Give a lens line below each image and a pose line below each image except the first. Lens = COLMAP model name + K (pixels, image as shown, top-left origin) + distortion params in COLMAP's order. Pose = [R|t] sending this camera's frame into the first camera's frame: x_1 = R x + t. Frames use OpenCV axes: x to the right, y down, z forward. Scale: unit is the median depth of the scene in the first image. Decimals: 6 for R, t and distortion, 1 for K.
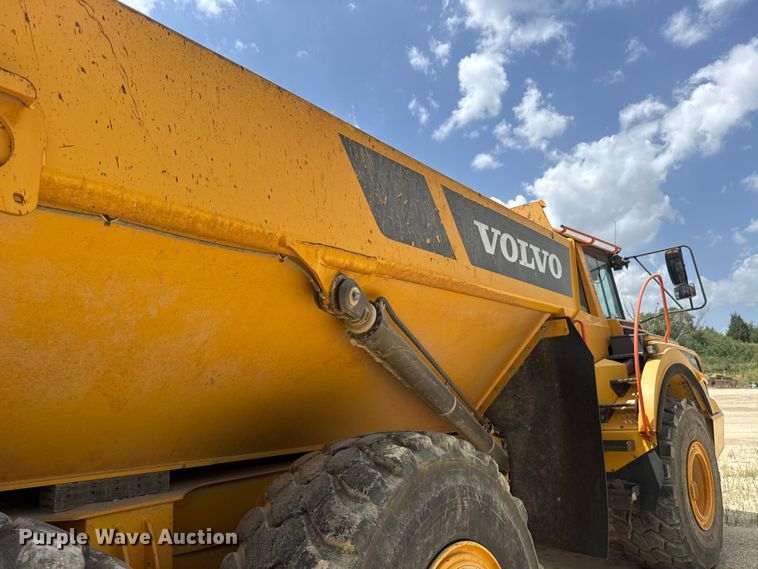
lens RADIAL K [[532.7, 0, 385.0], [0, 532.7, 287.6], [0, 0, 1]] dist [0.054430, -0.064856]
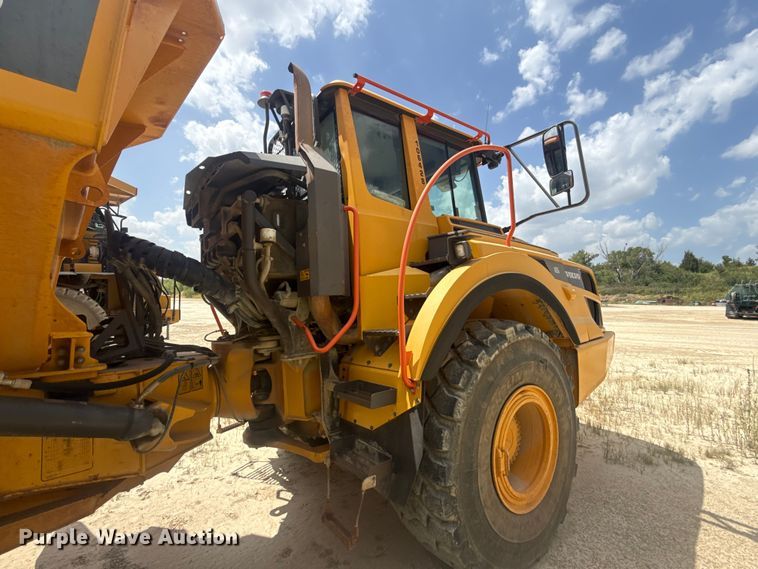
lens RADIAL K [[345.4, 0, 379.3], [0, 345.4, 285.3], [0, 0, 1]] dist [0.004481, -0.001666]
pose [[0.988312, 0.013376, -0.151859, 0.499538], [0.008364, 0.989884, 0.141629, 0.104165], [0.152217, -0.141244, 0.978202, 0.611195]]
